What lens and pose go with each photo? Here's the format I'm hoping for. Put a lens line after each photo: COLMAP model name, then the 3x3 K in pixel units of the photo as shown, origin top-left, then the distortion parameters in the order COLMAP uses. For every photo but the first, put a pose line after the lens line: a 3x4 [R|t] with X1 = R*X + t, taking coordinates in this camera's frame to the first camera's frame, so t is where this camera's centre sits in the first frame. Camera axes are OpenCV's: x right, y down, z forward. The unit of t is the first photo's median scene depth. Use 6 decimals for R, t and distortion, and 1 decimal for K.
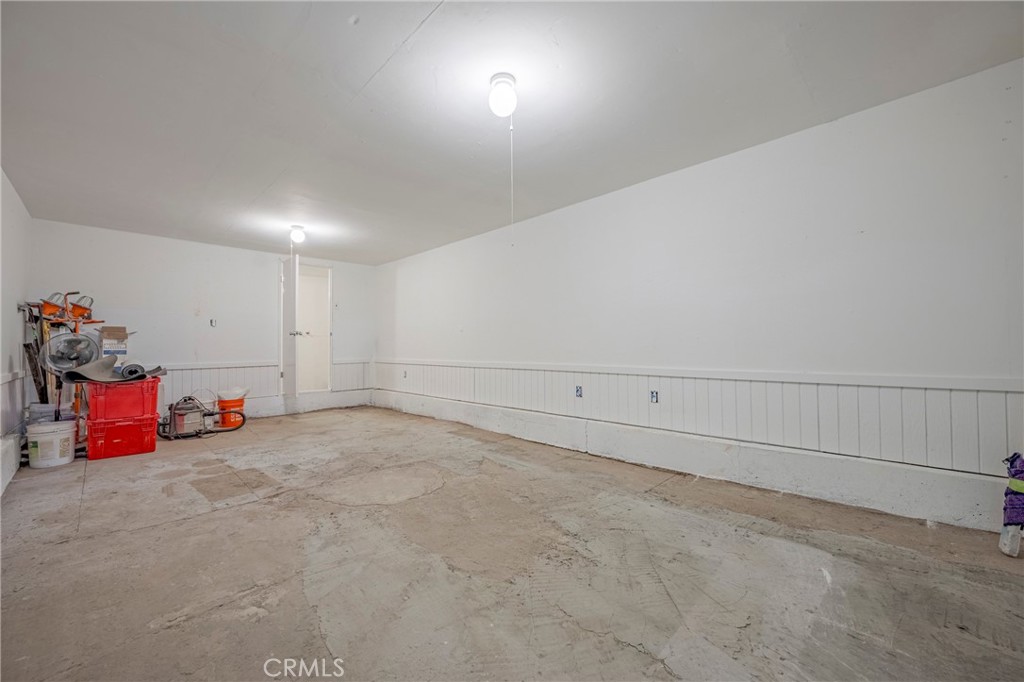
lens RADIAL K [[401.4, 0, 511.5], [0, 401.4, 339.9], [0, 0, 1]] dist [-0.000652, -0.000220]
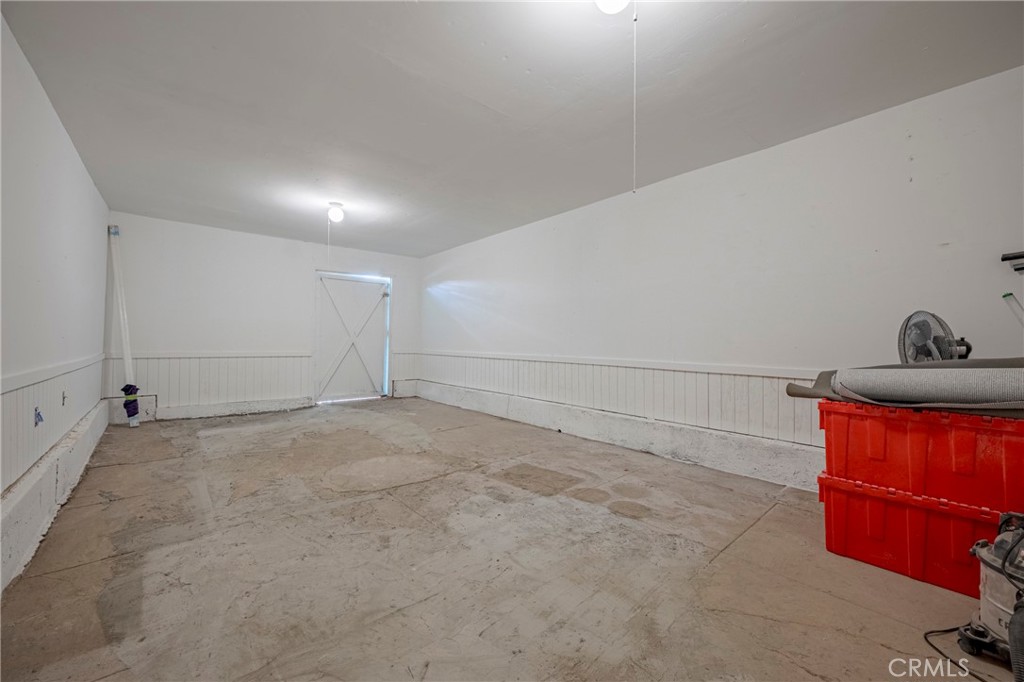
lens RADIAL K [[401.4, 0, 511.5], [0, 401.4, 339.9], [0, 0, 1]] dist [-0.000652, -0.000220]
pose [[-0.996907, -0.000751, 0.078592, -0.717940], [-0.001344, 0.999971, -0.007491, 0.030658], [-0.078584, -0.007573, -0.996879, 1.996388]]
